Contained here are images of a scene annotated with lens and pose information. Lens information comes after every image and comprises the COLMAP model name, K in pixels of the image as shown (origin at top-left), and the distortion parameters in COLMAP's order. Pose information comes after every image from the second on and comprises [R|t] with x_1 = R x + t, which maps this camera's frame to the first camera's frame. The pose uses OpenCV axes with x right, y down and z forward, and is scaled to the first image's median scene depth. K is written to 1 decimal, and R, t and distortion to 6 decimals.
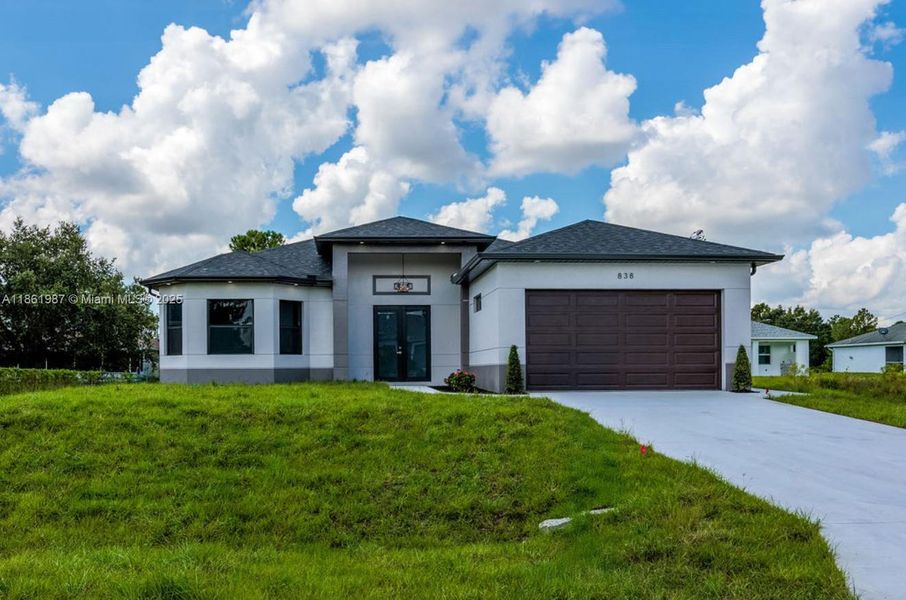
lens RADIAL K [[831.4, 0, 390.3], [0, 831.4, 357.4], [0, 0, 1]] dist [-0.001228, -0.005591]
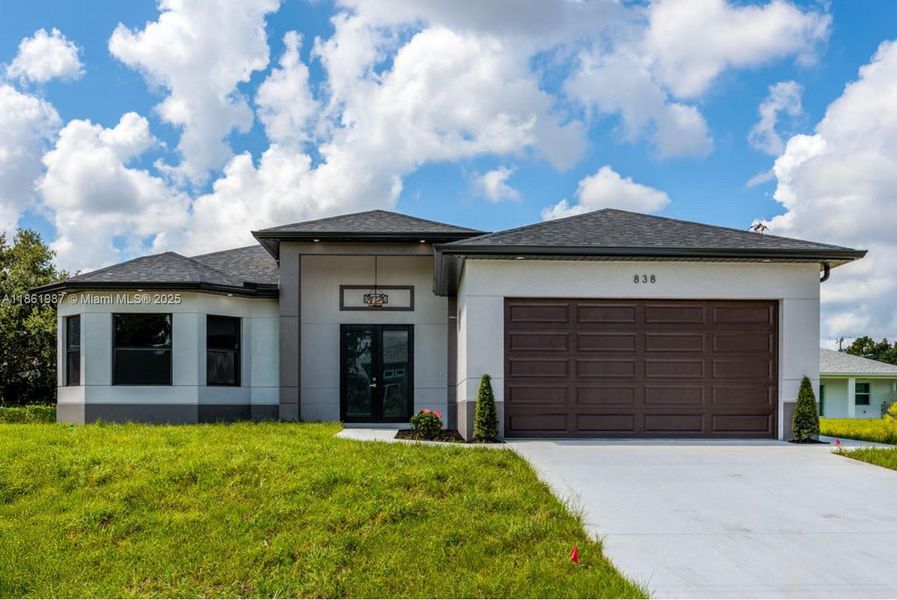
lens RADIAL K [[888.5, 0, 442.1], [0, 888.5, 412.0], [0, 0, 1]] dist [-0.013324, 0.000000]
pose [[0.999588, 0.009305, -0.027140, 0.107080], [-0.008736, 0.999741, 0.021006, 0.001518], [0.027329, -0.020760, 0.999411, 0.186935]]
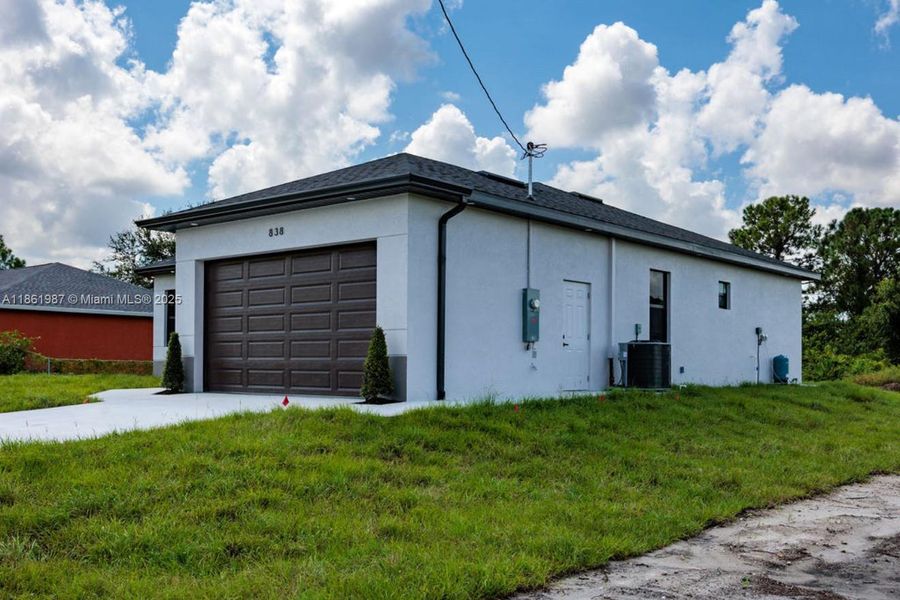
lens RADIAL K [[891.5, 0, 468.2], [0, 891.5, 349.1], [0, 0, 1]] dist [-0.013324, 0.000000]
pose [[0.735294, -0.001944, -0.677746, 0.763774], [0.002130, 0.999998, -0.000557, 0.002061], [0.677745, -0.001034, 0.735296, 0.457355]]
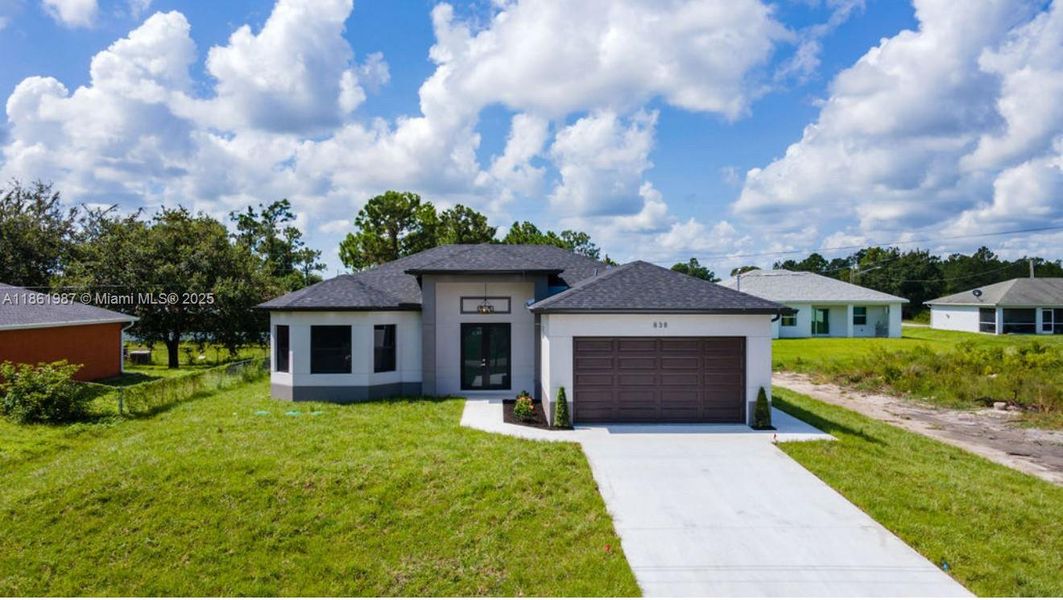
lens RADIAL K [[779.7, 0, 516.3], [0, 779.7, 296.9], [0, 0, 1]] dist [0.049483, 0.000368]
pose [[0.999629, 0.004055, -0.026916, 0.092432], [-0.003430, 0.999724, 0.023229, -0.134747], [0.027003, -0.023128, 0.999368, -0.073793]]
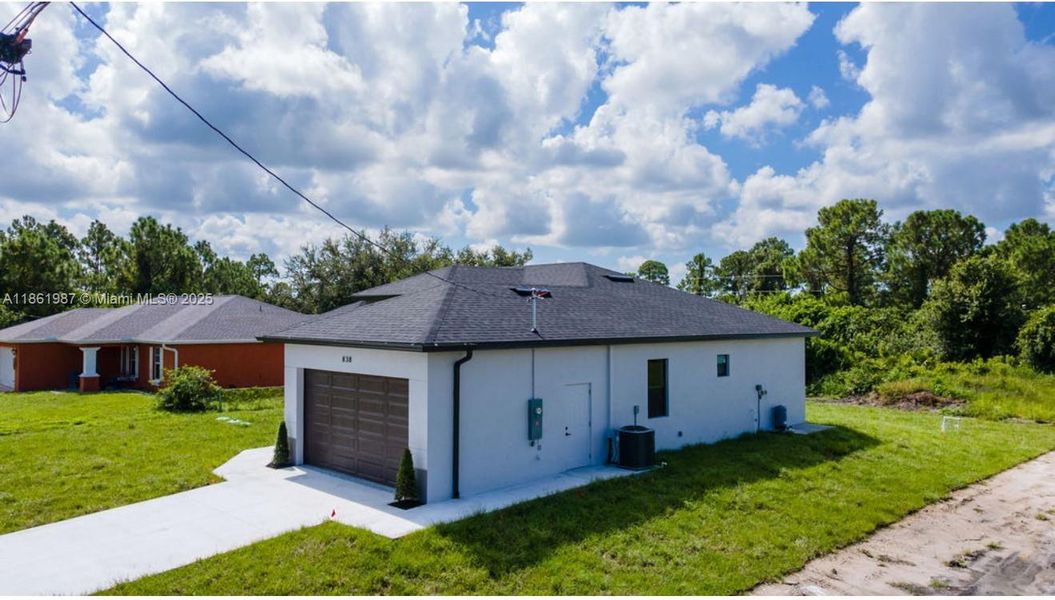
lens RADIAL K [[760.2, 0, 525.0], [0, 760.2, 293.9], [0, 0, 1]] dist [0.028978, 0.006285]
pose [[0.658064, -0.015694, -0.752798, 0.905313], [0.011889, 0.999875, -0.010452, -0.135553], [0.752868, -0.002072, 0.658168, 0.474679]]
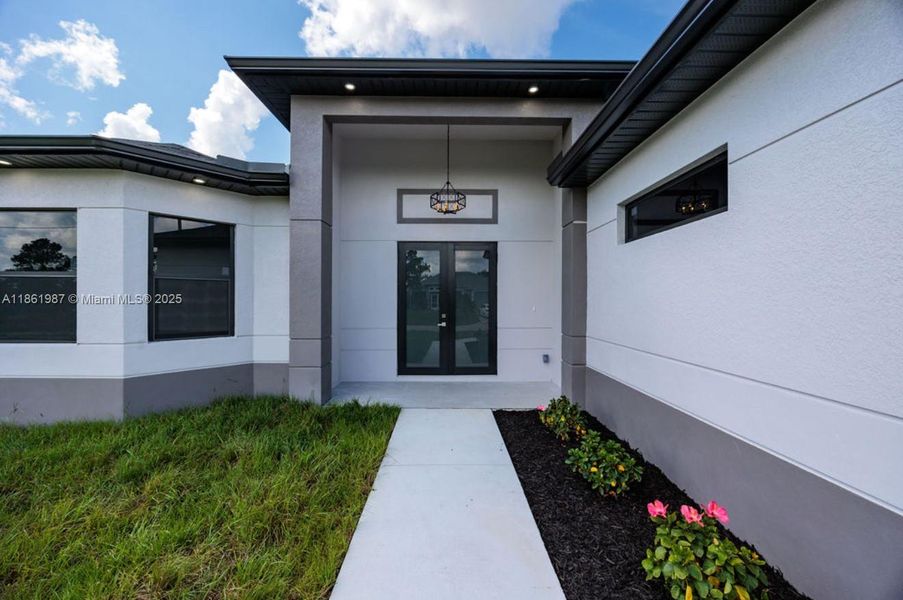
lens RADIAL K [[343.1, 0, 450.0], [0, 343.1, 295.1], [0, 0, 1]] dist [-0.001024, -0.000023]
pose [[0.999154, 0.007961, -0.040359, 0.027762], [-0.007763, 0.999957, 0.005067, -0.029533], [0.040397, -0.004749, 0.999172, 0.834489]]
